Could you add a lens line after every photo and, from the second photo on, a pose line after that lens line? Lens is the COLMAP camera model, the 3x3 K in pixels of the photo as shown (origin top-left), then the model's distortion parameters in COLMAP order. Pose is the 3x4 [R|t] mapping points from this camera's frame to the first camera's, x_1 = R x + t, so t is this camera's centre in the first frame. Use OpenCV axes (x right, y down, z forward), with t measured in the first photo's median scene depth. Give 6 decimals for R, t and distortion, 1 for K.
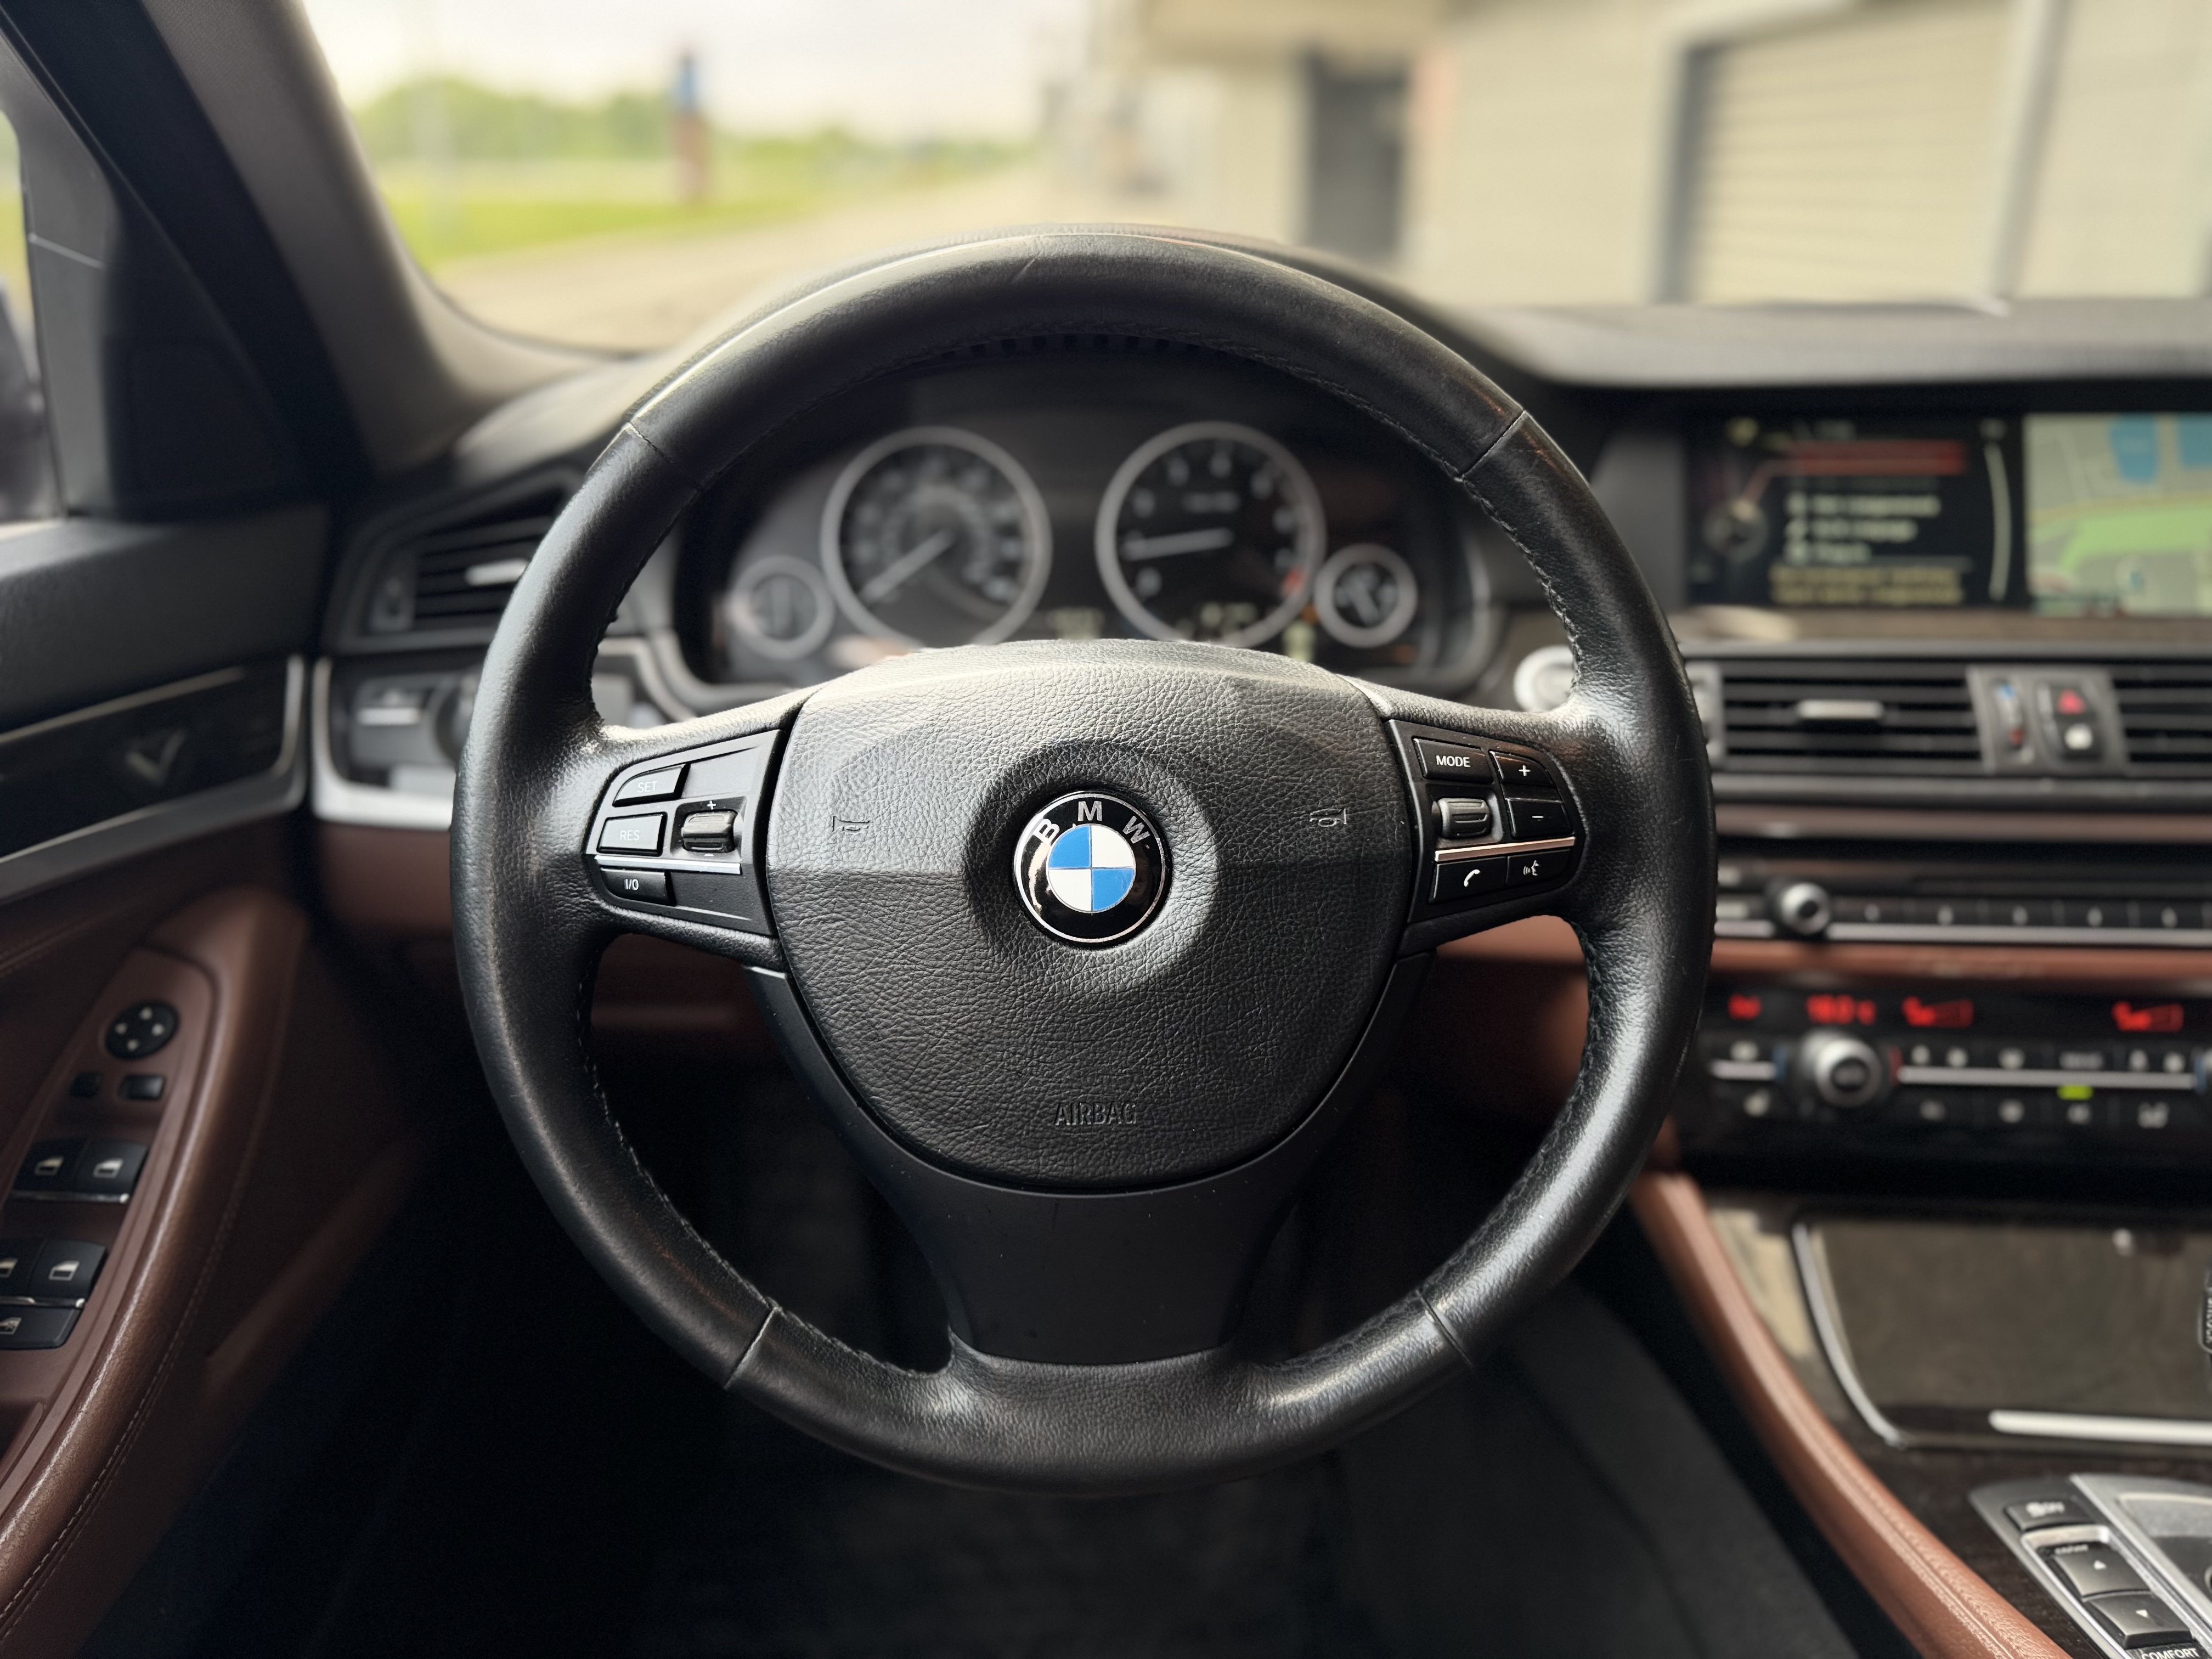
lens RADIAL K [[1742.5, 0, 1106.0], [0, 1742.5, 829.5], [0, 0, 1]] dist [0.000649, 0.002434]
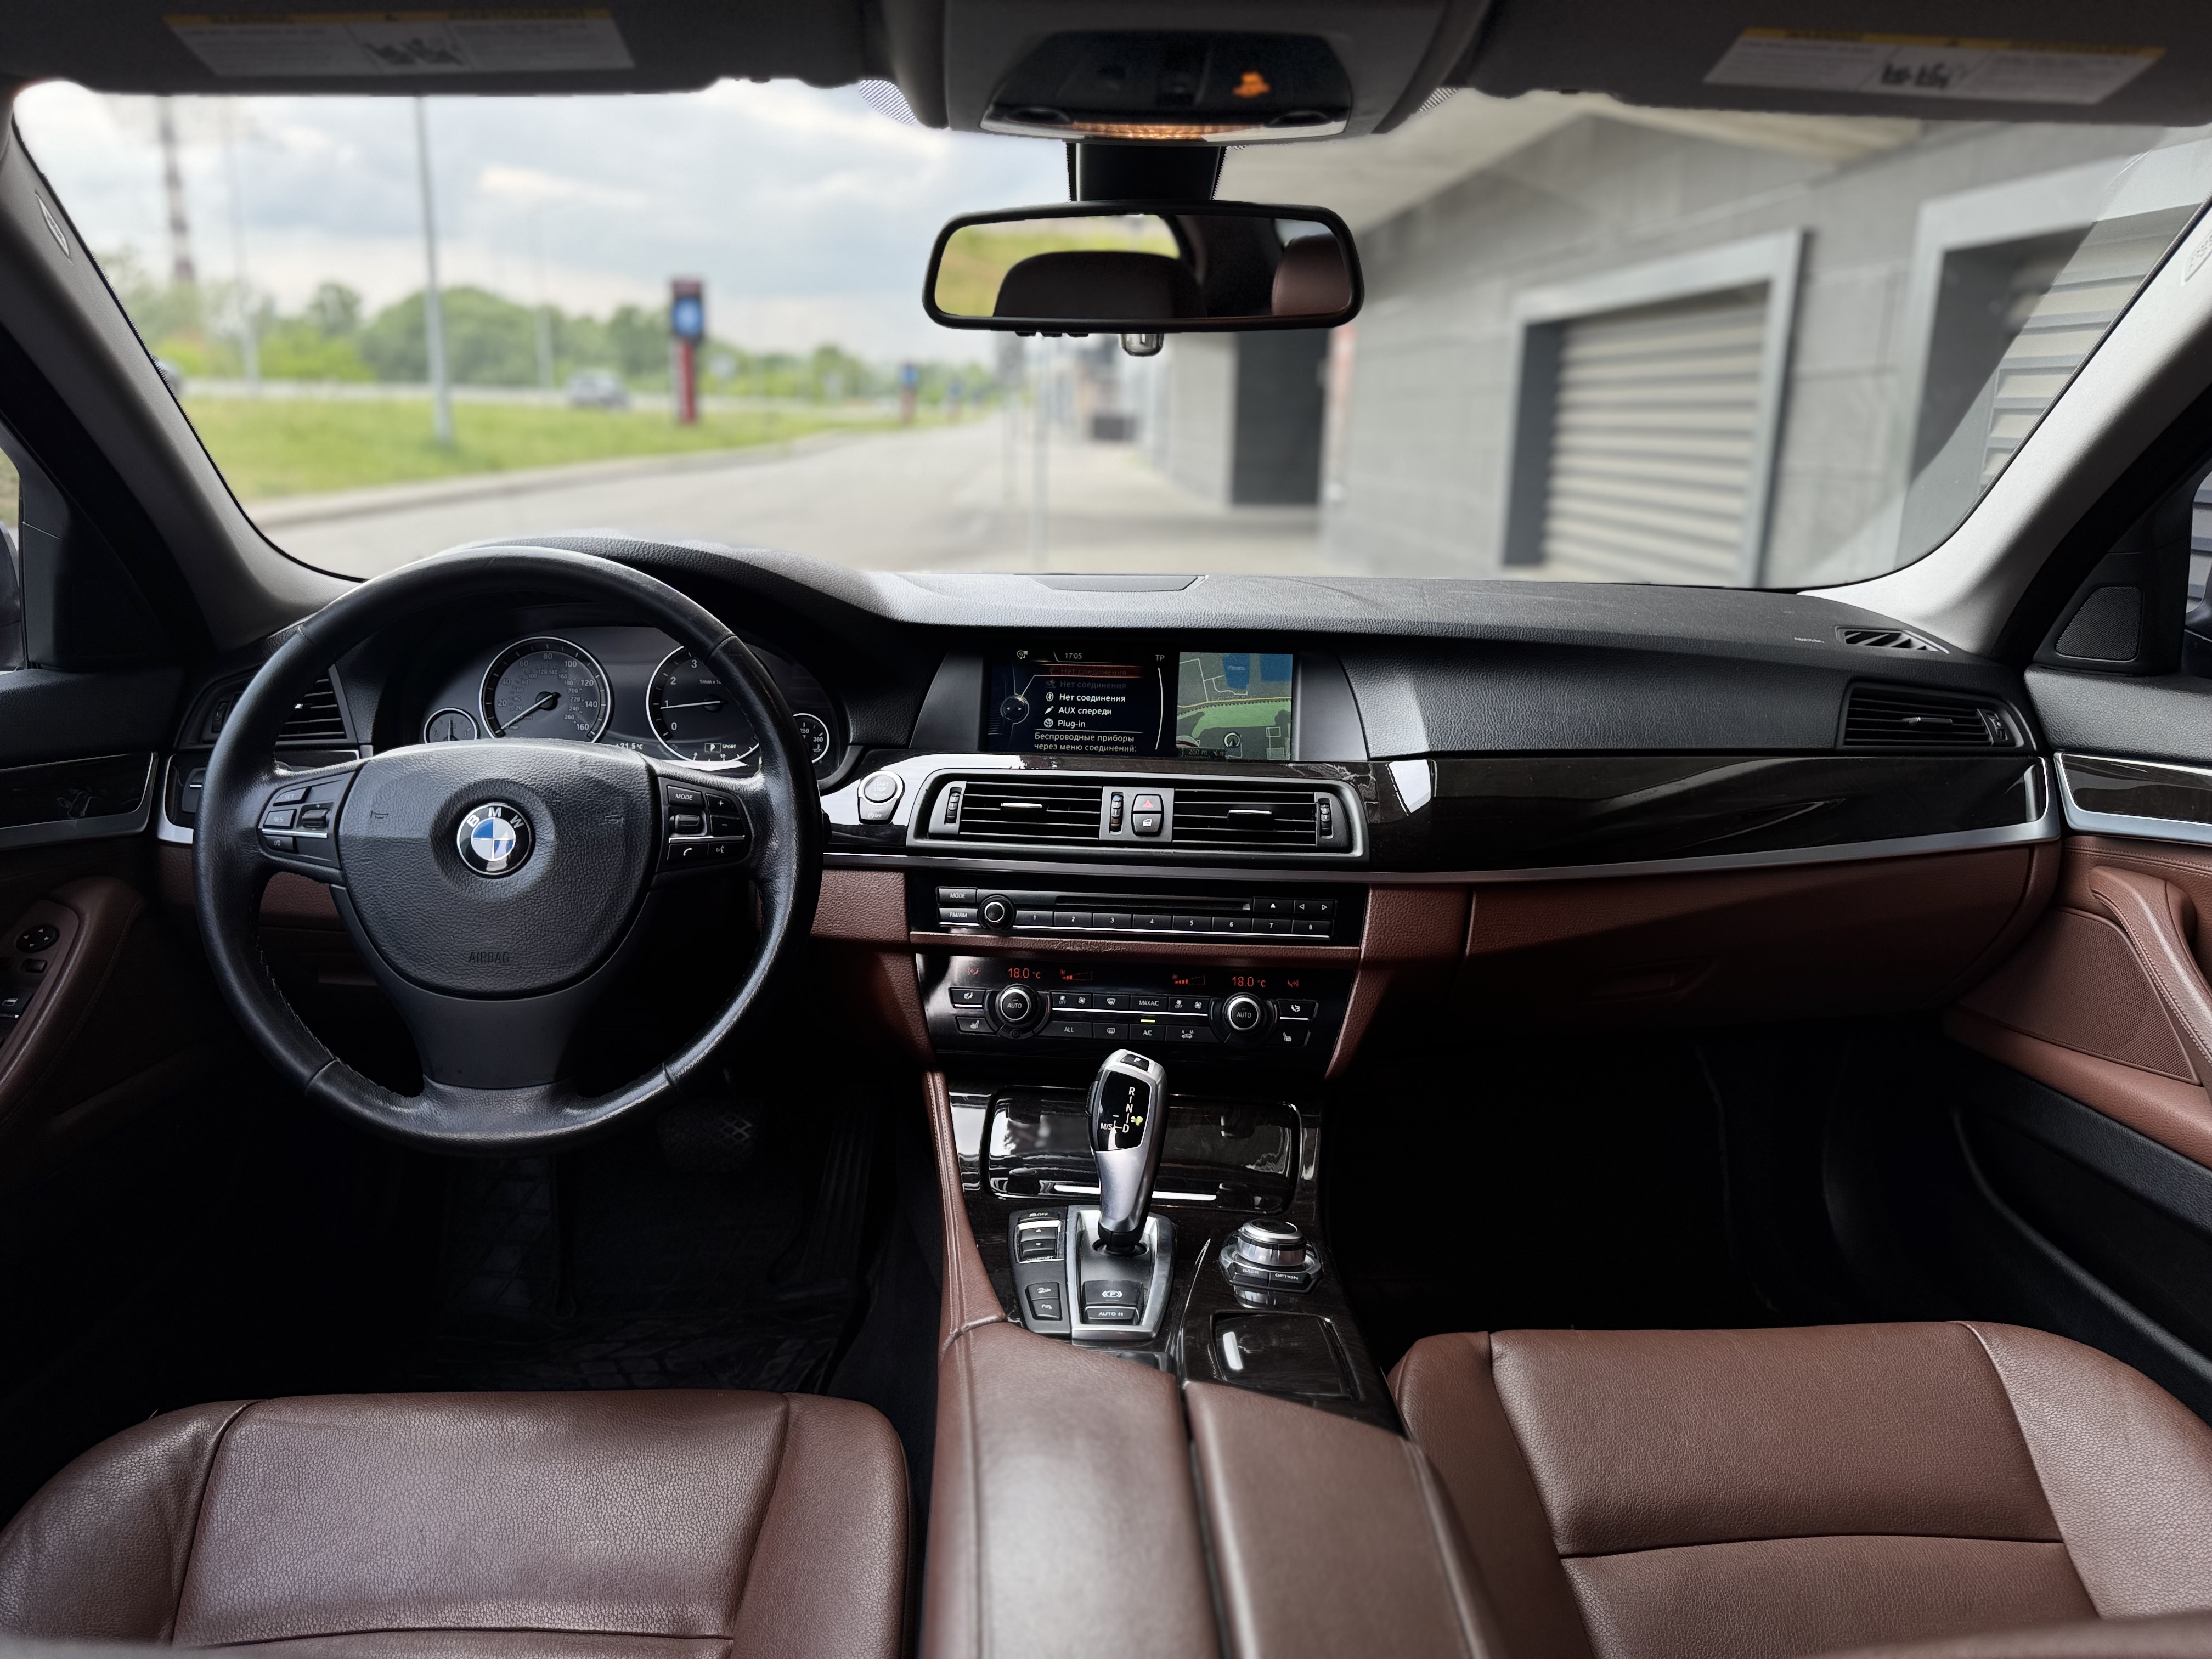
lens RADIAL K [[1579.4, 0, 1106.0], [0, 1579.4, 829.5], [0, 0, 1]] dist [-0.003242, -0.024445]
pose [[0.998258, 0.030208, 0.050679, 0.529373], [-0.024196, 0.993034, -0.115318, 0.178503], [-0.053810, 0.113891, 0.992035, -0.781667]]
